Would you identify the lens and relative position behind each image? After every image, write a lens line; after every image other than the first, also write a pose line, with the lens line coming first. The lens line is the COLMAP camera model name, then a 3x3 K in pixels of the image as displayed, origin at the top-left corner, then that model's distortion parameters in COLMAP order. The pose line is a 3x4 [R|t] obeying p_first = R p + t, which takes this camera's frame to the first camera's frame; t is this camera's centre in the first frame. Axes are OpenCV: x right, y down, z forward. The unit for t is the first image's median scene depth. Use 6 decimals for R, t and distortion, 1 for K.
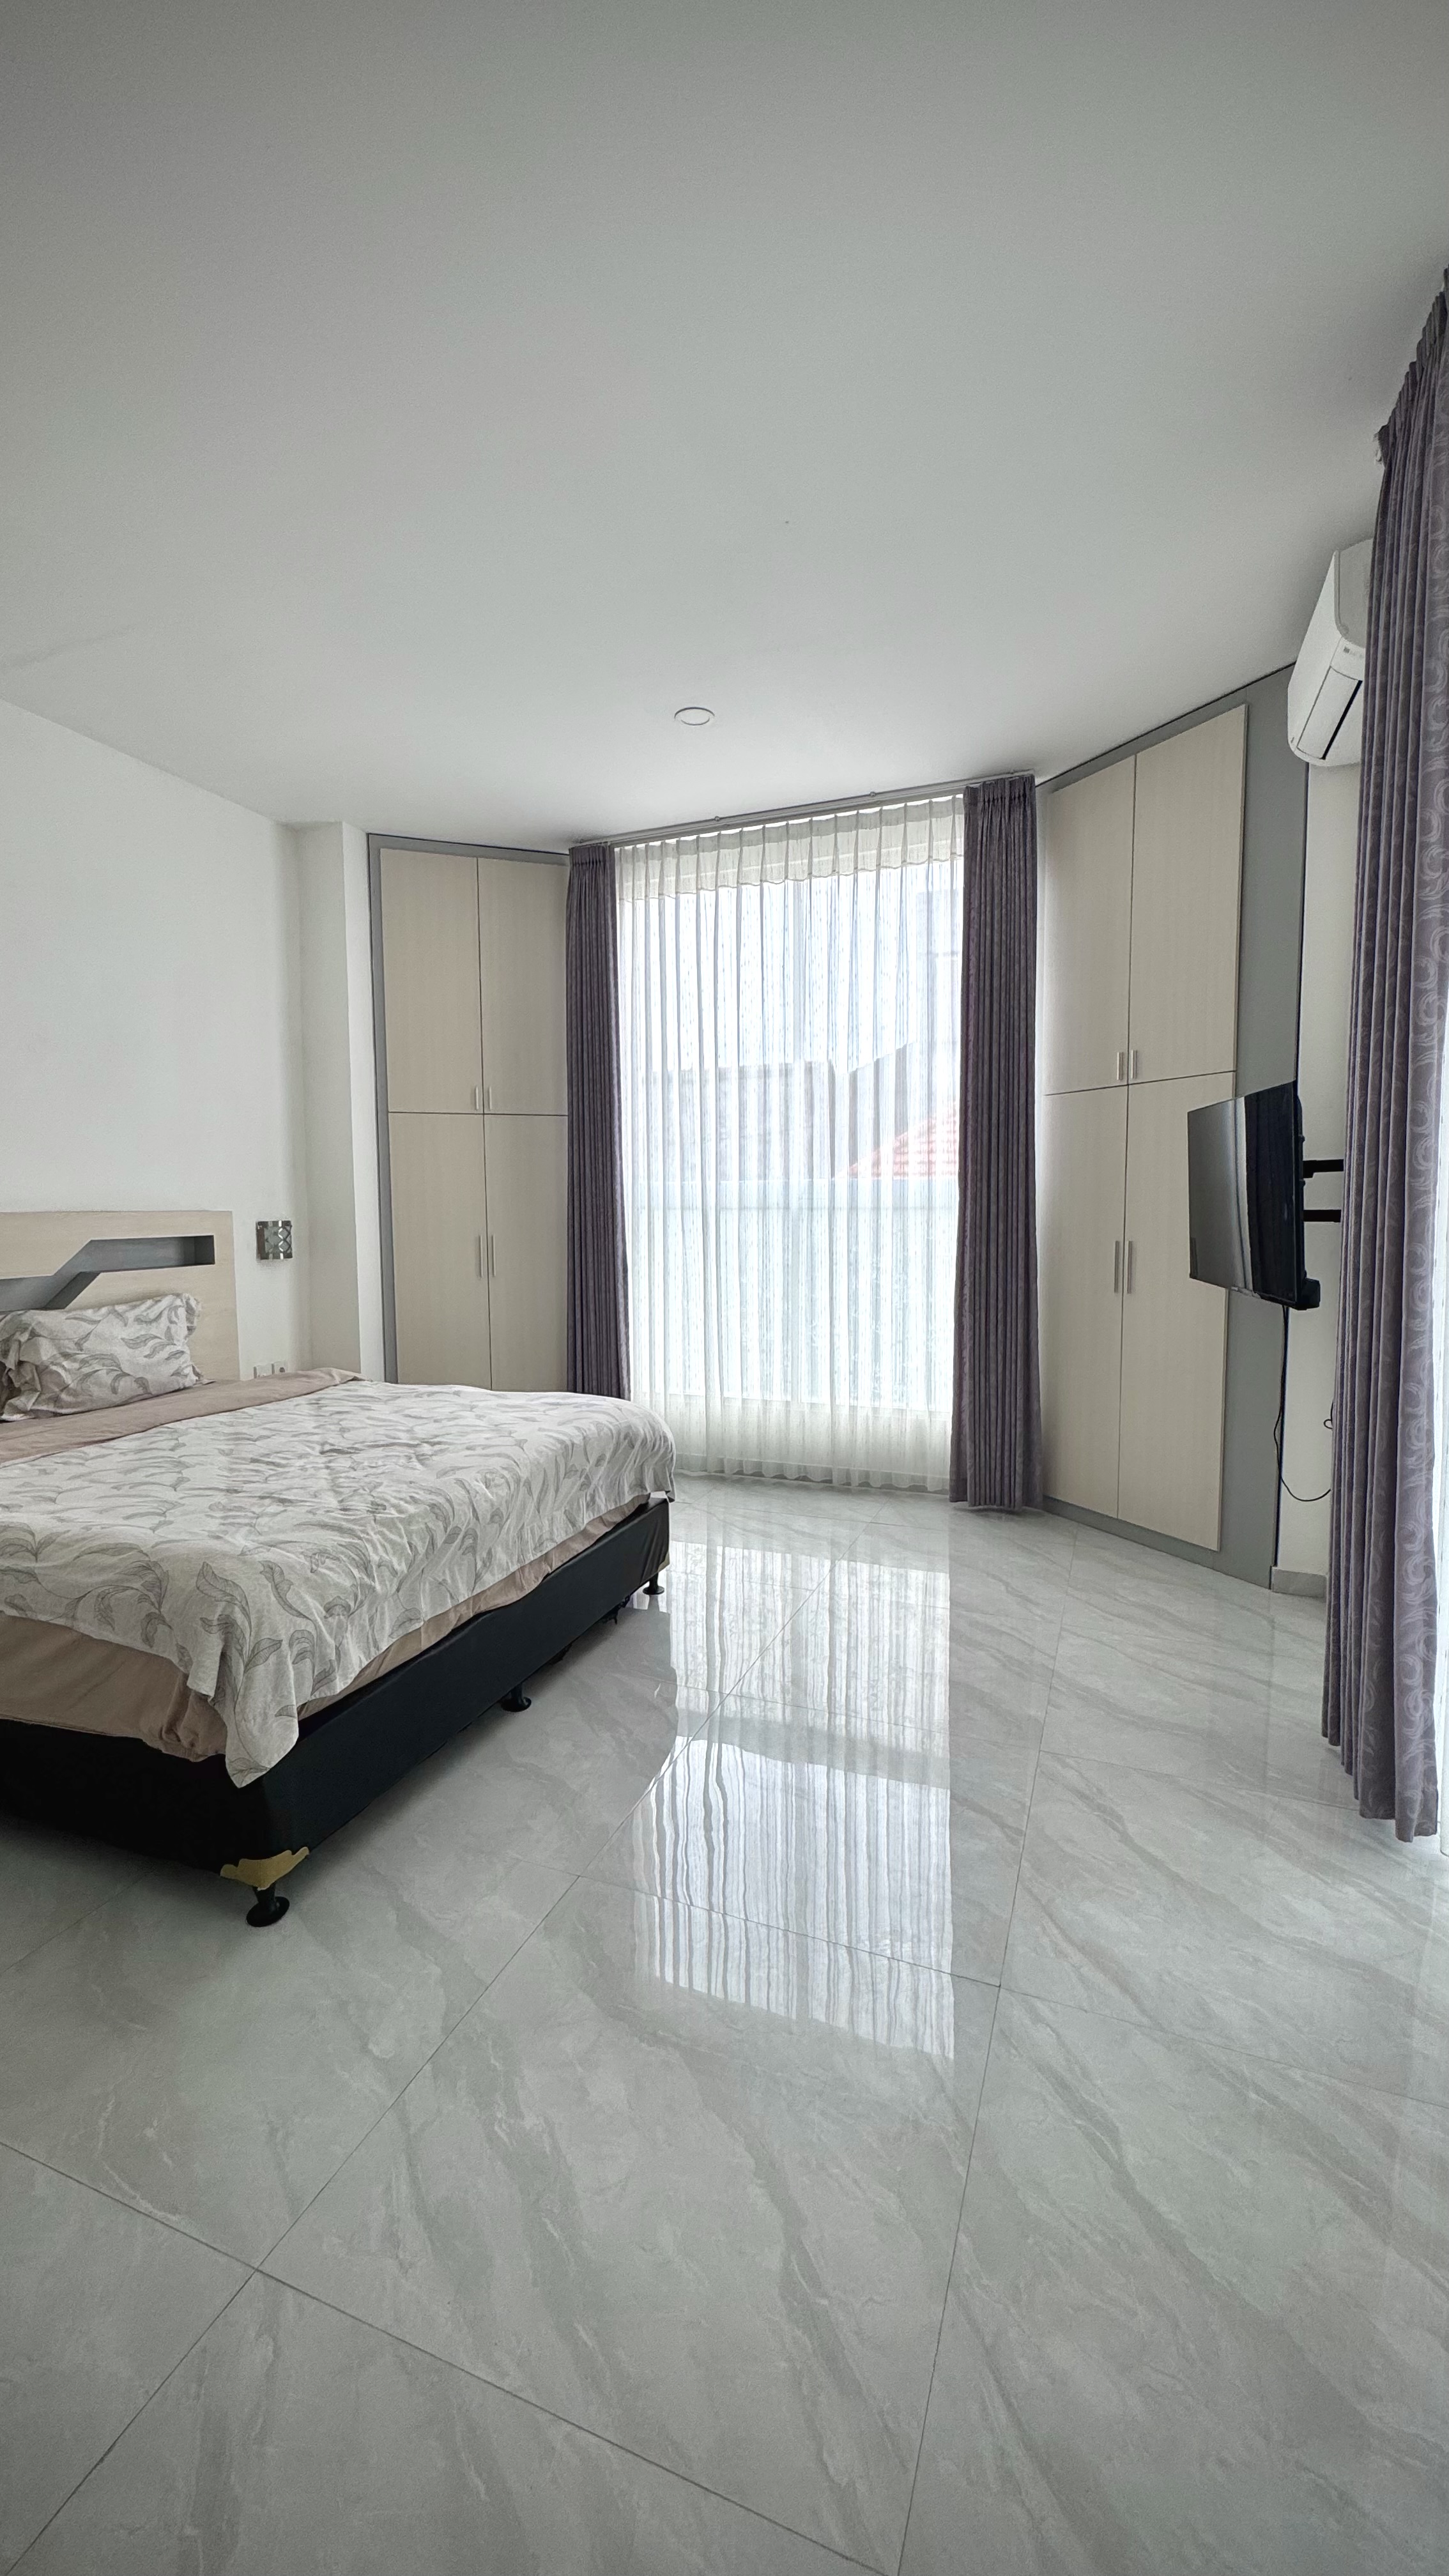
lens RADIAL K [[1028.4, 0, 743.6], [0, 1028.4, 1268.5], [0, 0, 1]] dist [0.006221, 0.000749]
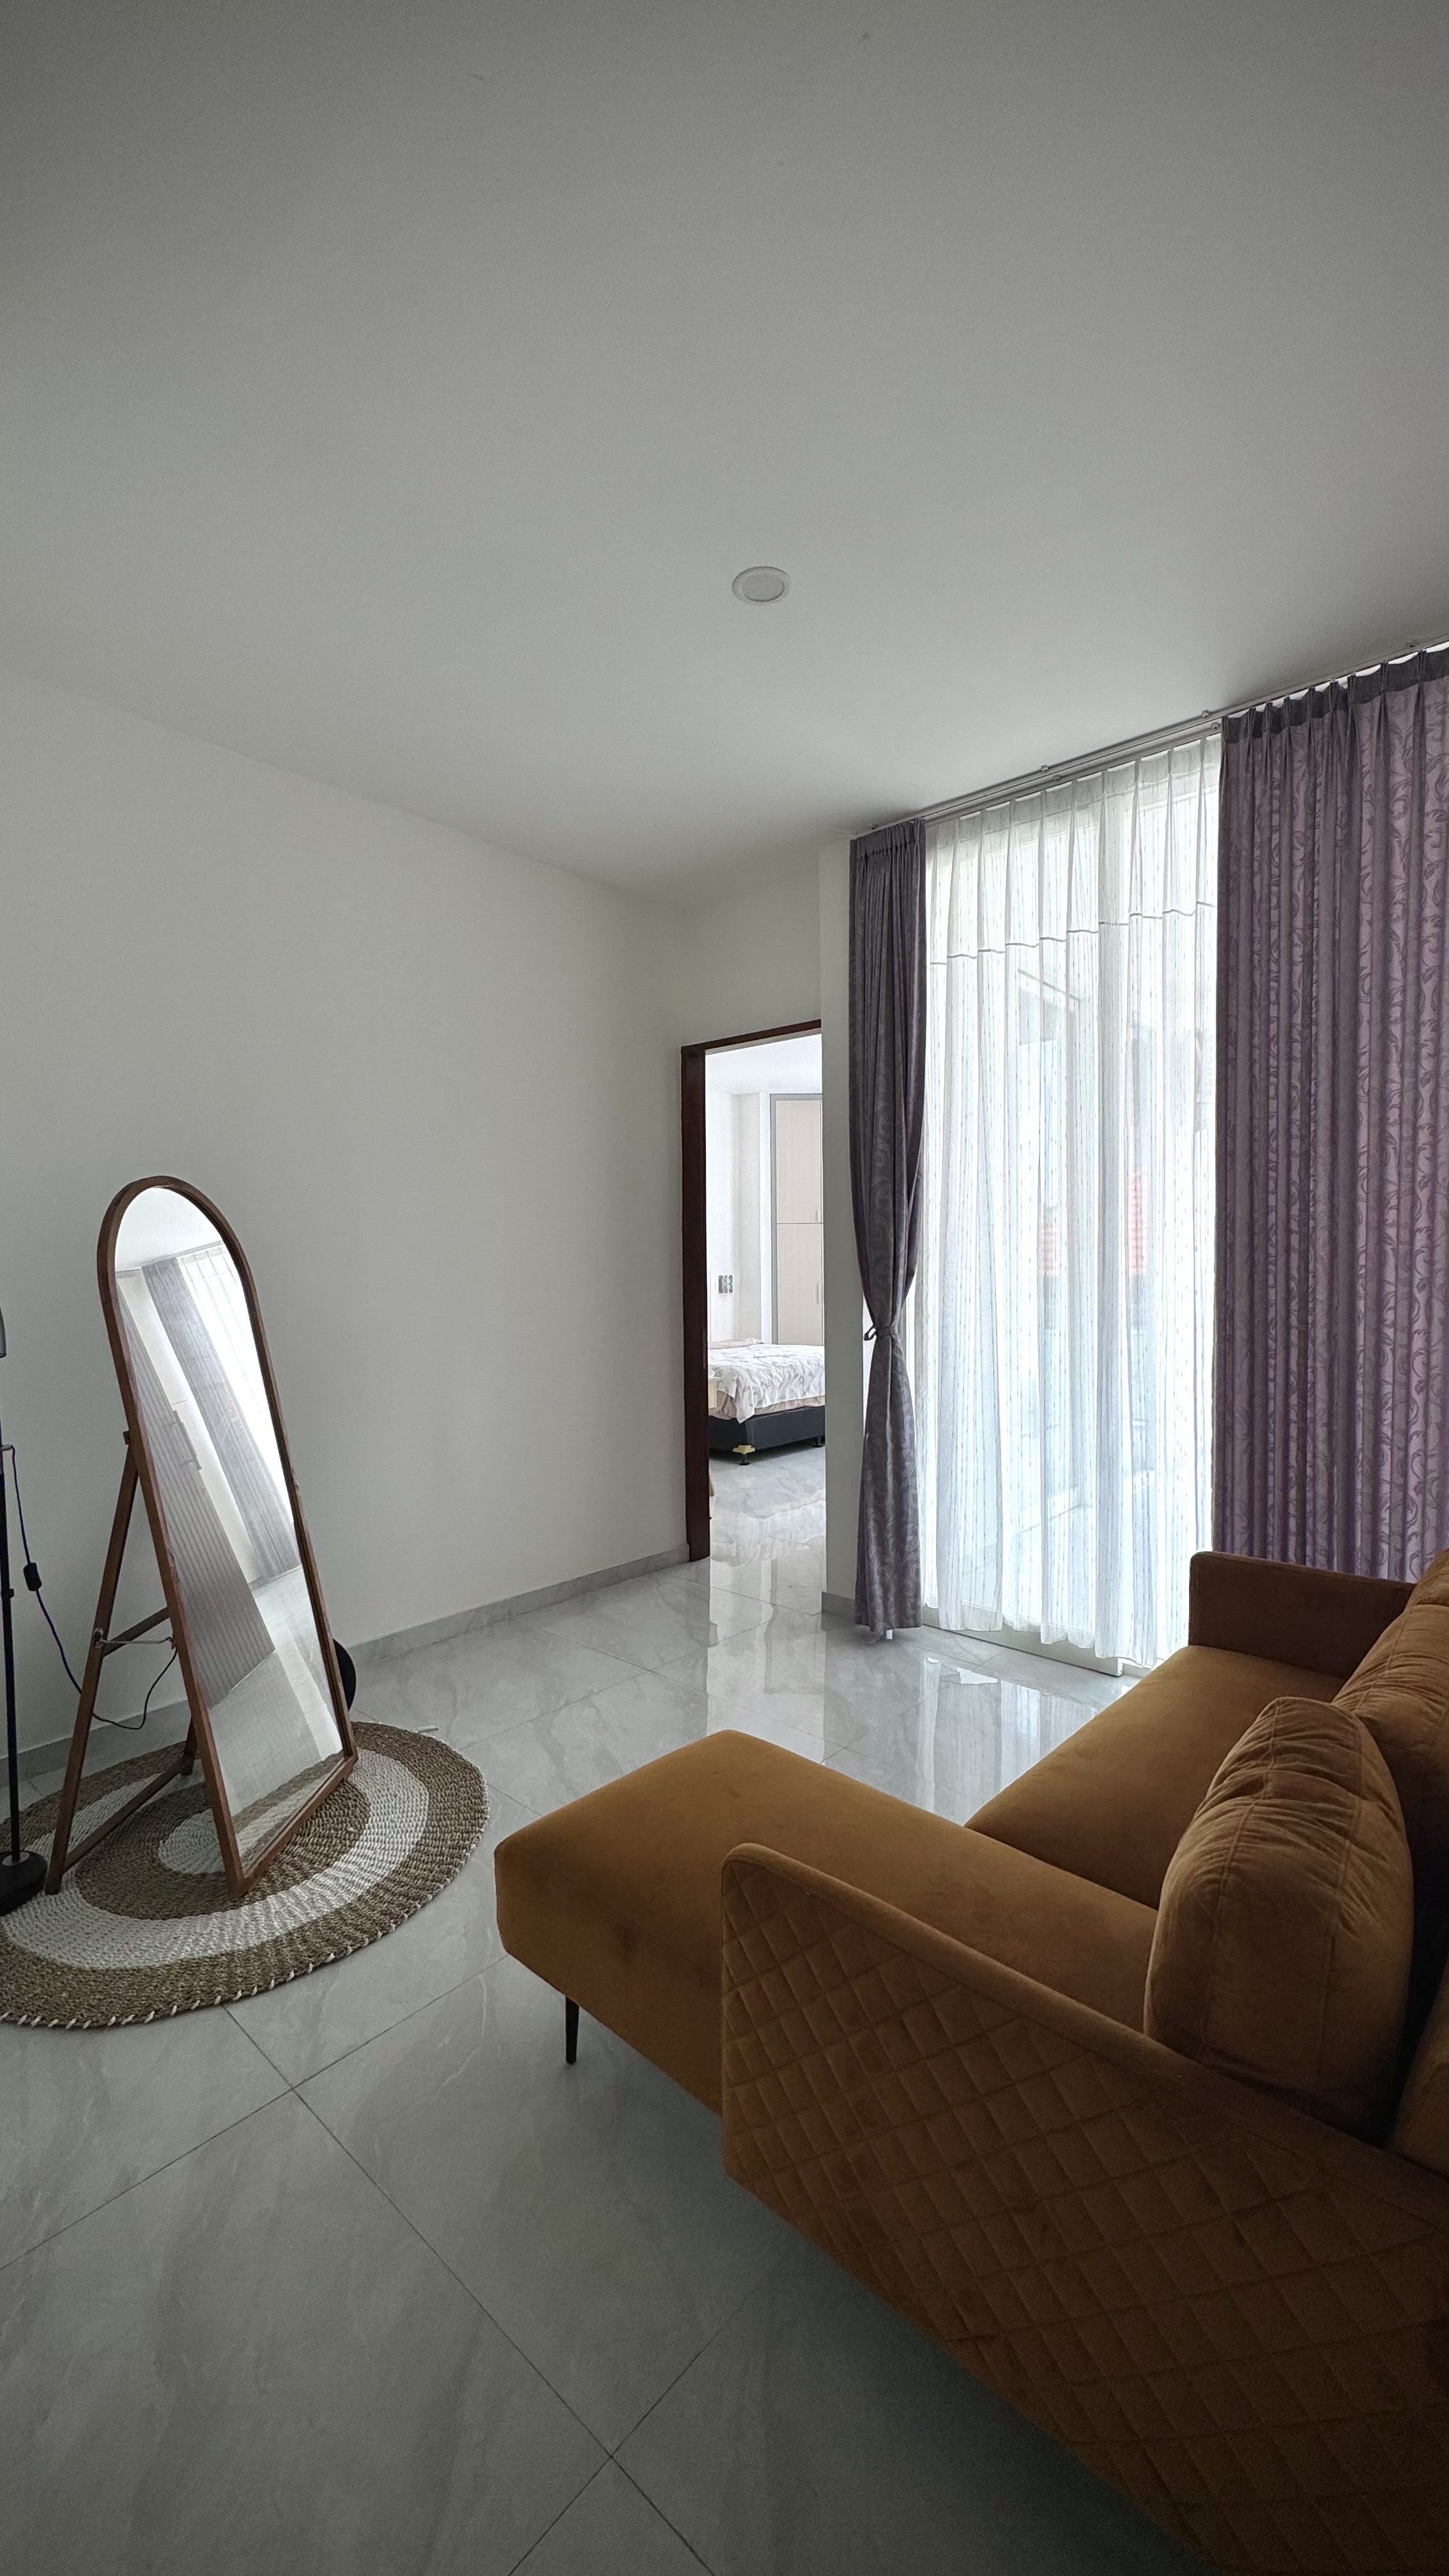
lens RADIAL K [[1028.4, 0, 726.2], [0, 1028.4, 1284.2], [0, 0, 1]] dist [0.006221, 0.000749]
pose [[0.932082, 0.006630, -0.362186, 0.496697], [-0.021420, 0.999092, -0.036835, 0.076569], [0.361612, 0.042092, 0.931378, -1.532636]]
